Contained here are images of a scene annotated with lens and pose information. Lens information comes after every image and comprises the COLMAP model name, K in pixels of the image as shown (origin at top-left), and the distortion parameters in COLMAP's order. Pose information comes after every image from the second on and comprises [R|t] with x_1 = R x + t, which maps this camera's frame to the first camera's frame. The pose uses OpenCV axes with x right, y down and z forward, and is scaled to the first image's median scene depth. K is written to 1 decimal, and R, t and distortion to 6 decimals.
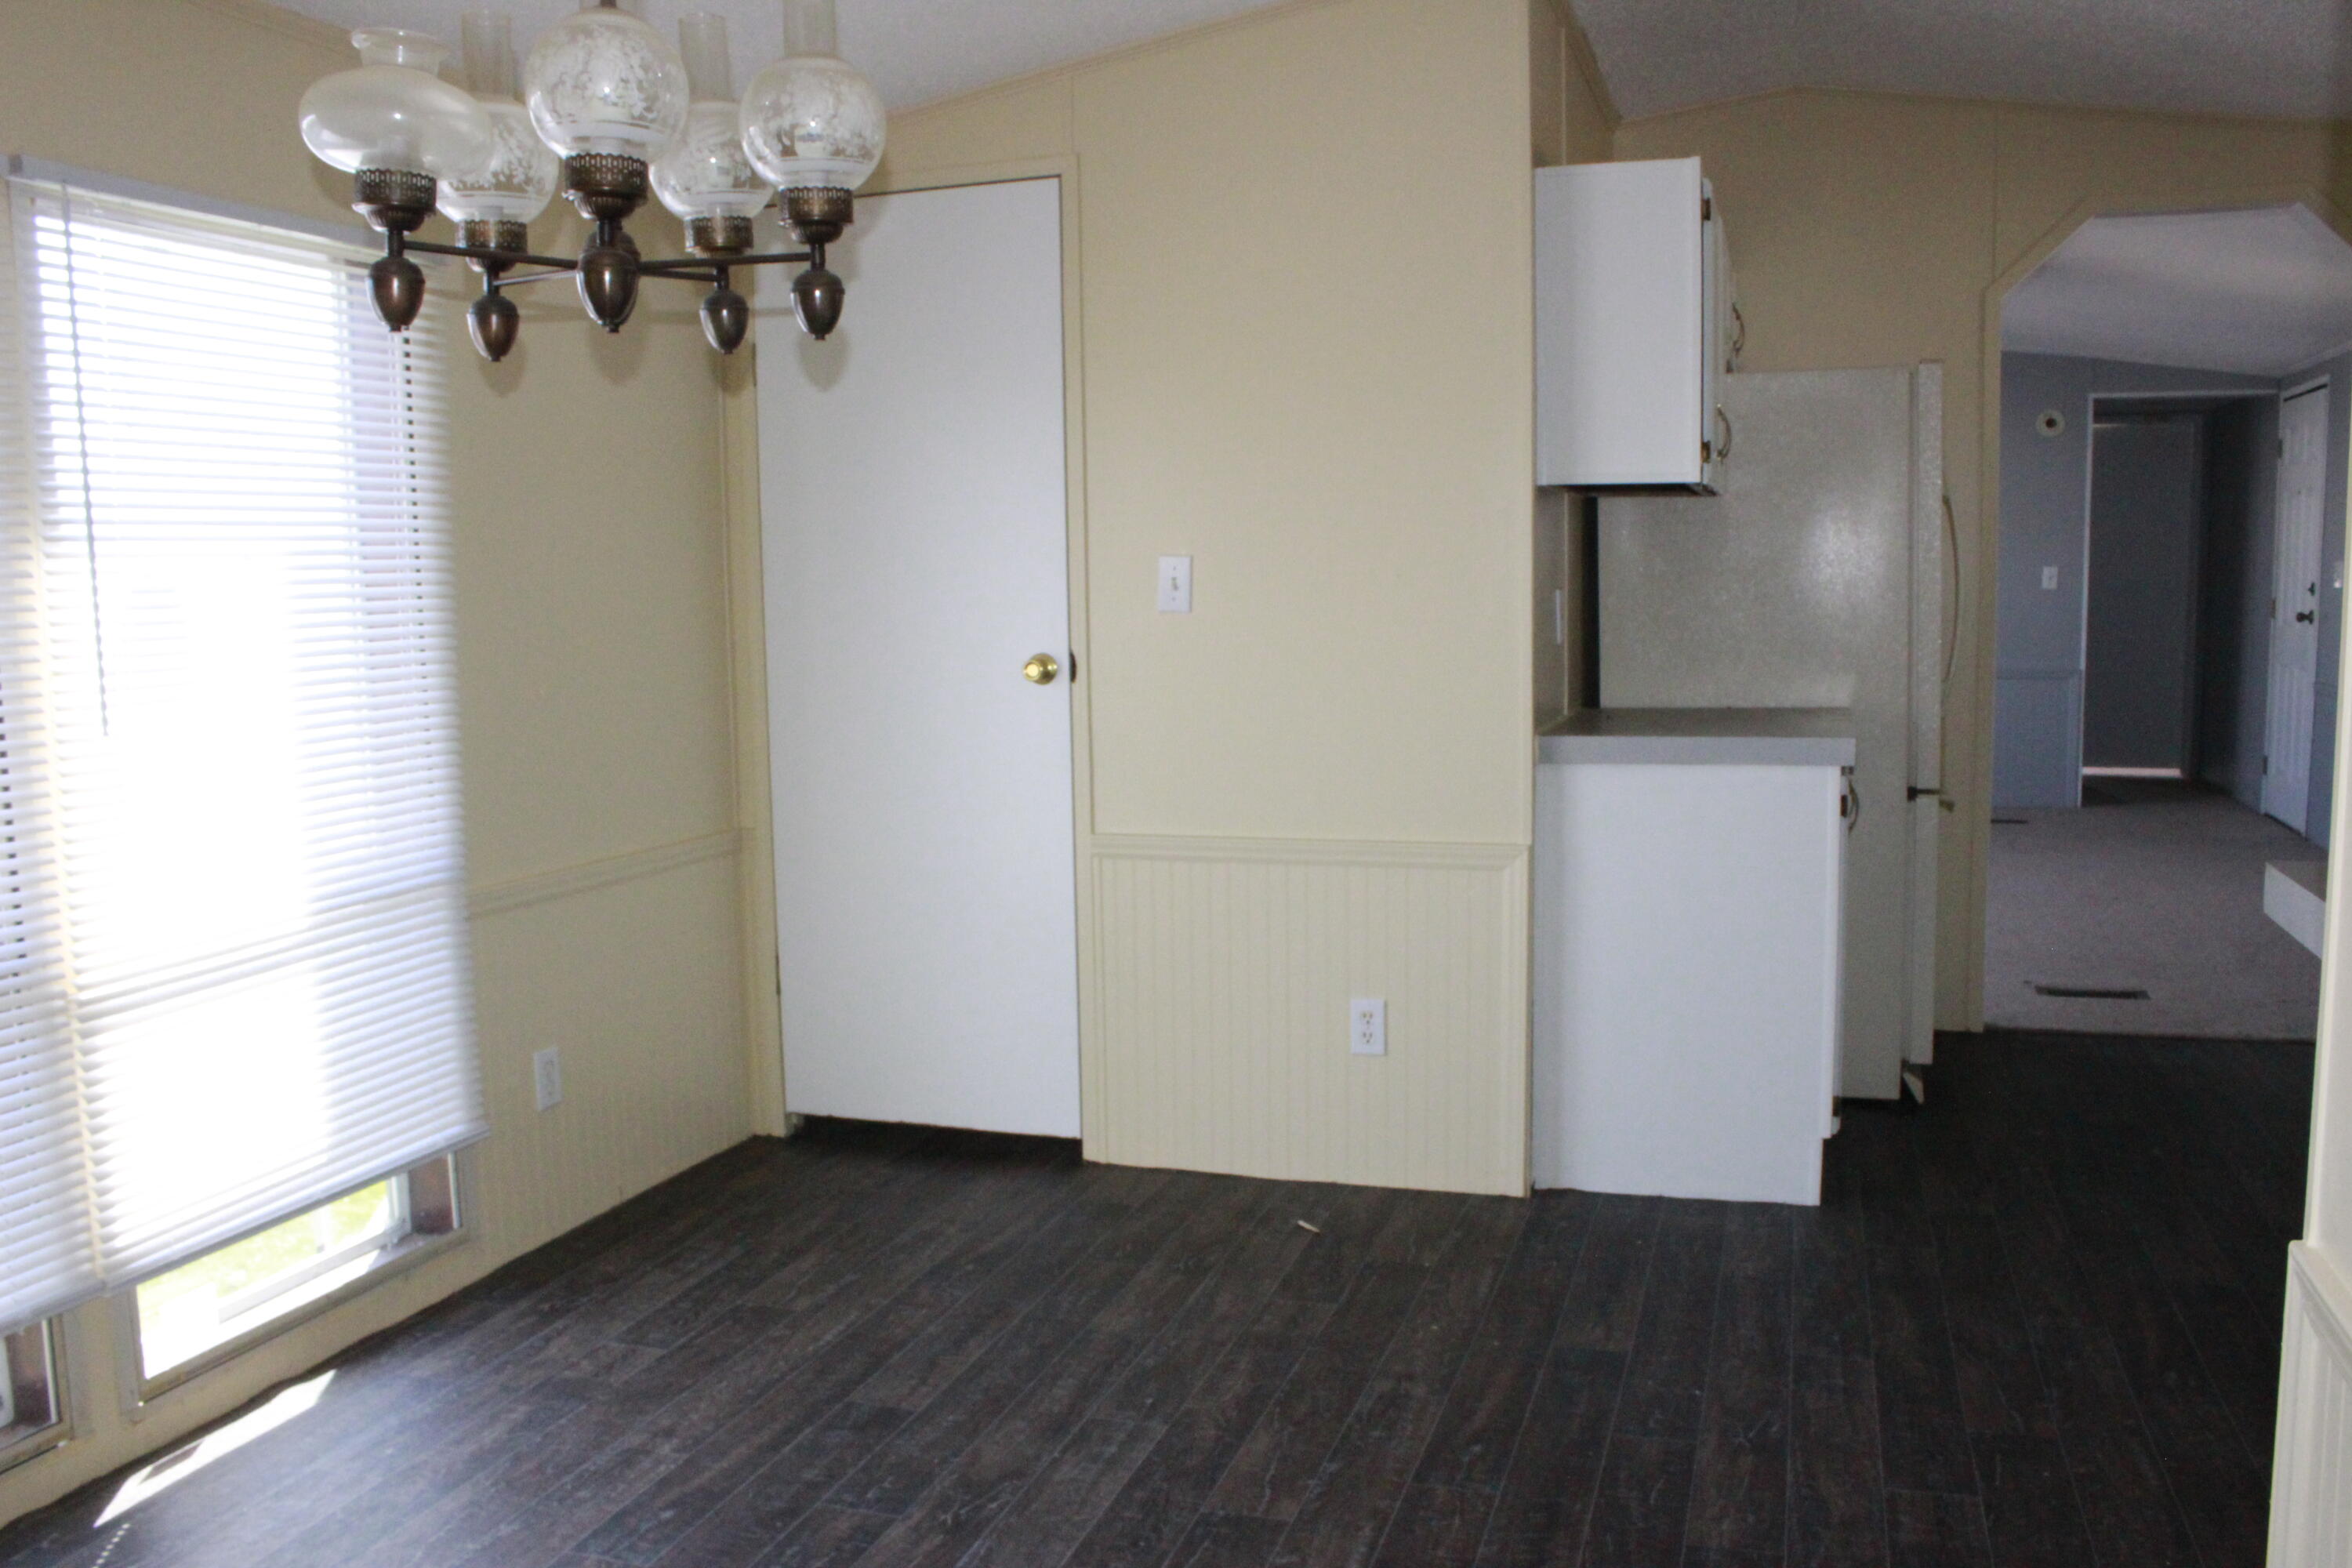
lens RADIAL K [[1979.6, 0, 1167.1], [0, 1979.6, 815.1], [0, 0, 1]] dist [-0.168884, 0.166844]
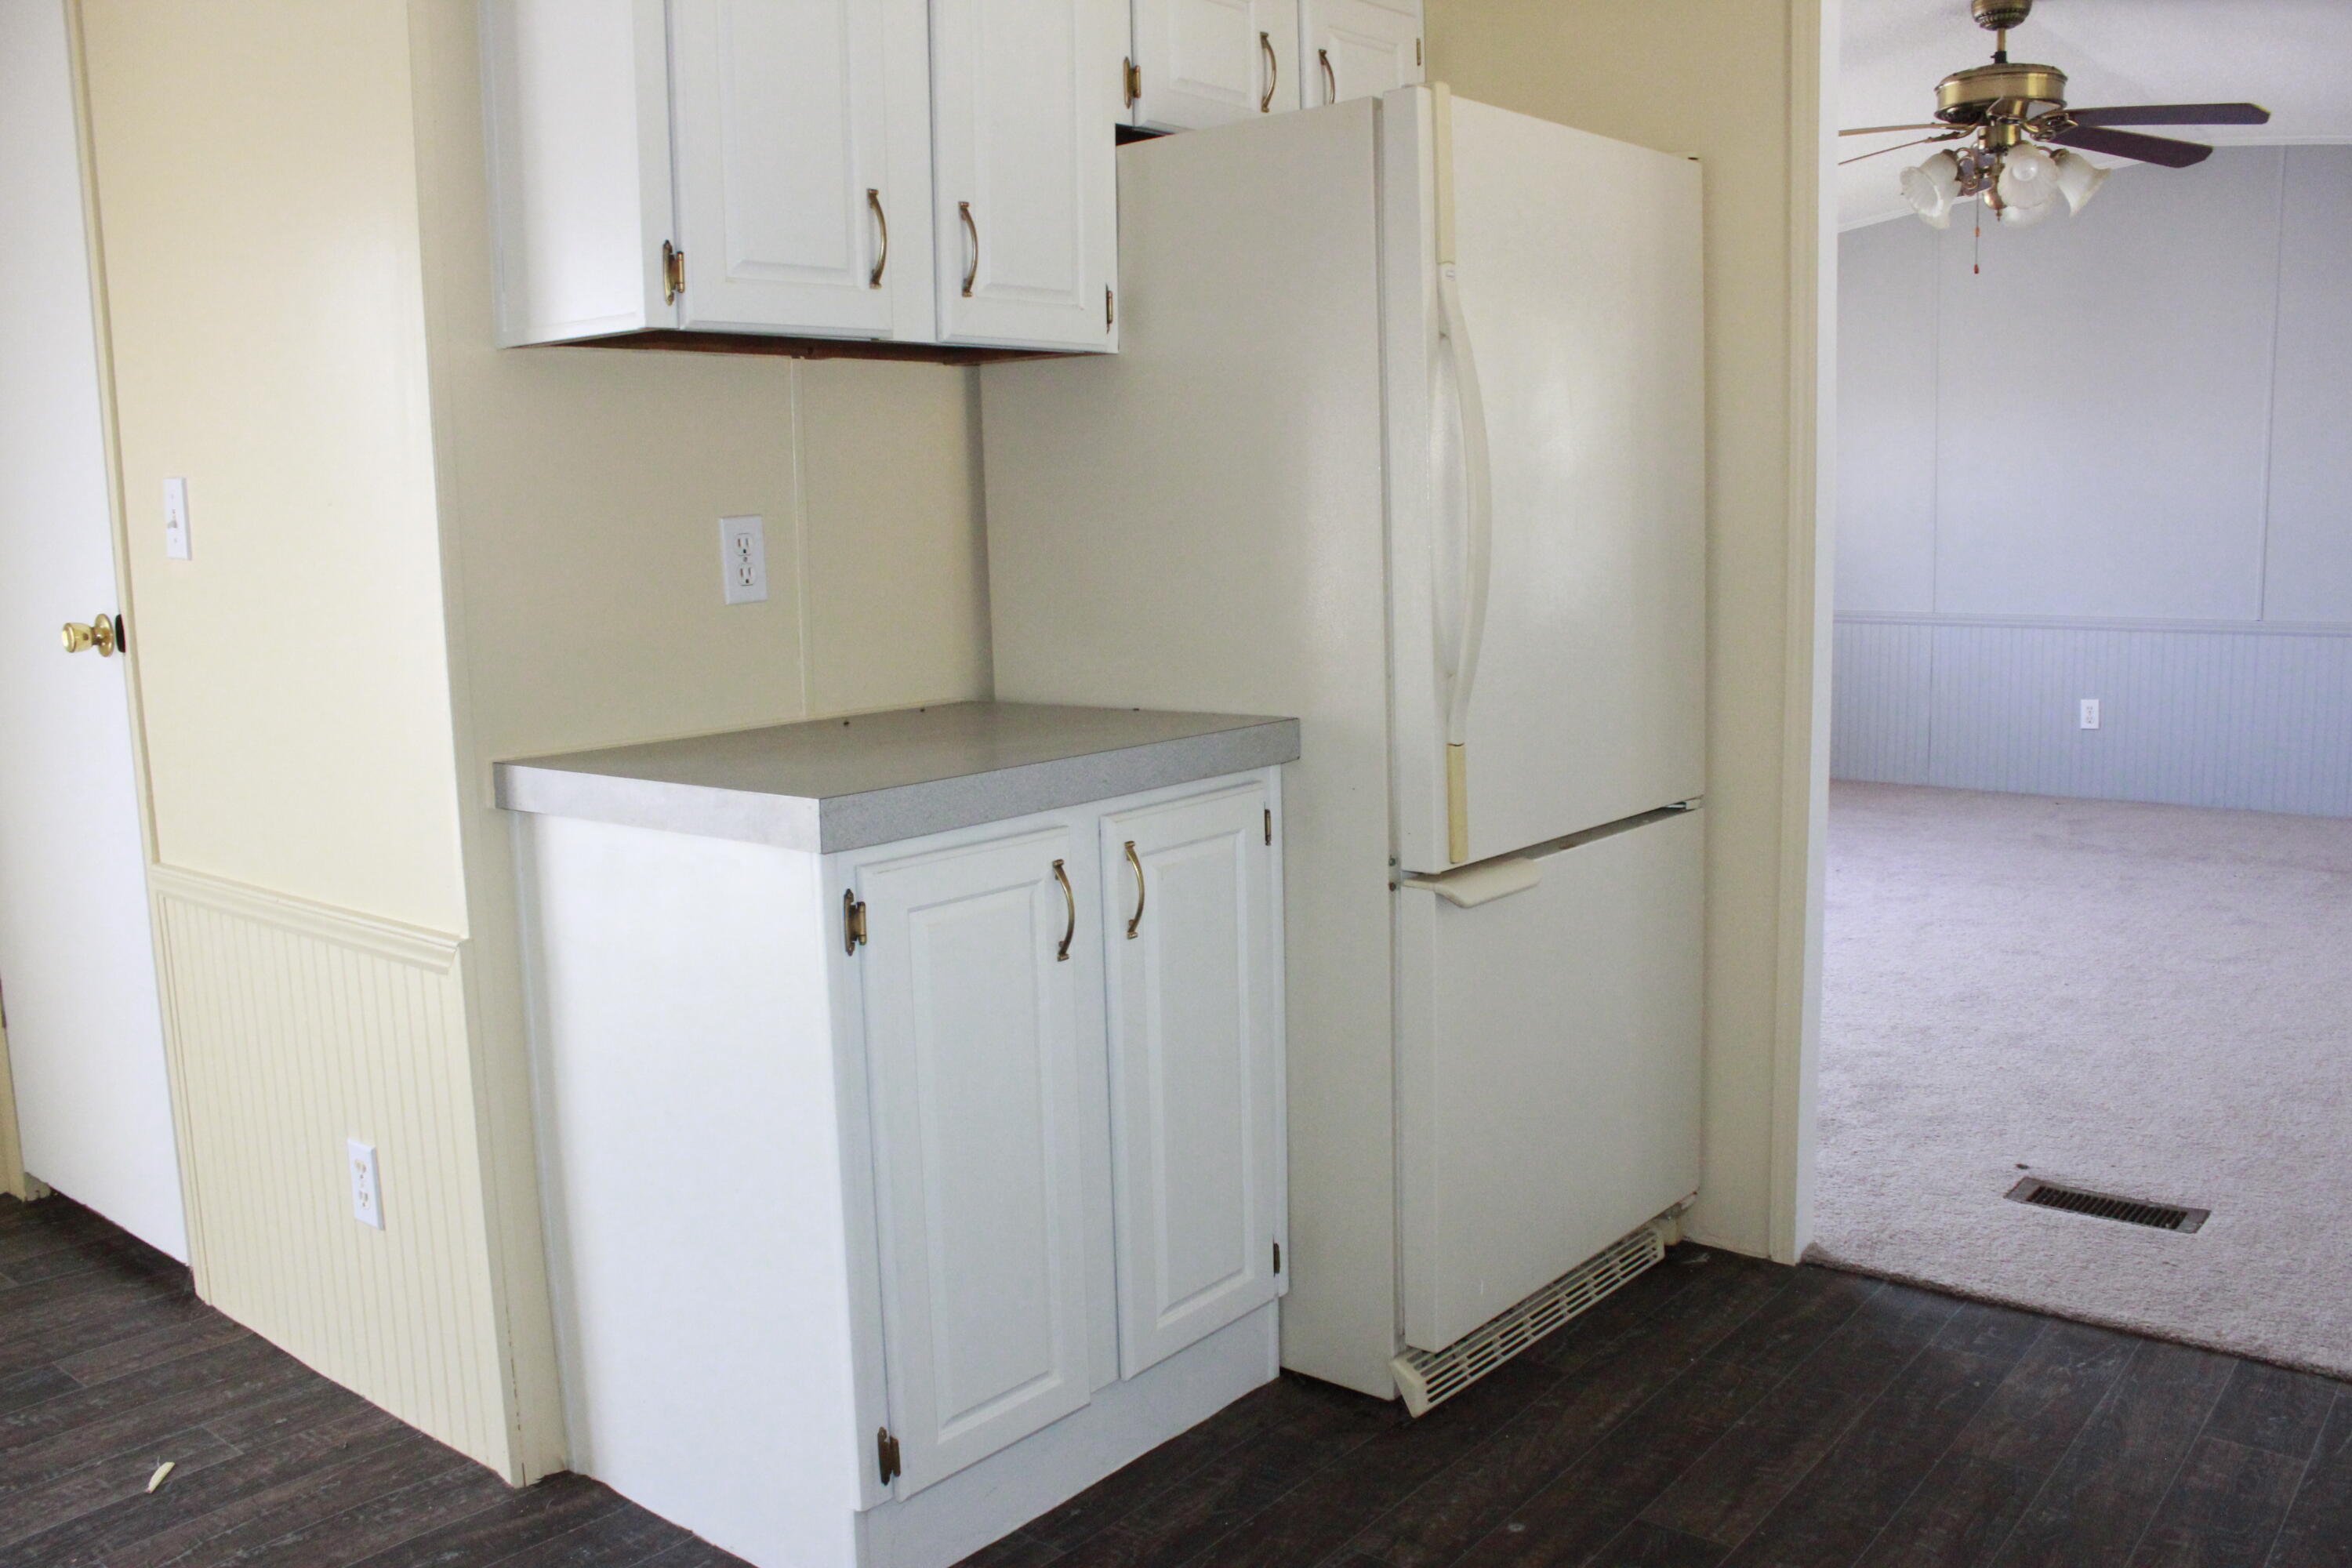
lens RADIAL K [[1979.6, 0, 1167.1], [0, 1979.6, 815.1], [0, 0, 1]] dist [-0.168884, 0.166844]
pose [[0.930520, 0.051666, -0.362578, 0.521099], [-0.037930, 0.998271, 0.044907, -0.049862], [0.364271, -0.028034, 0.930871, 0.442960]]
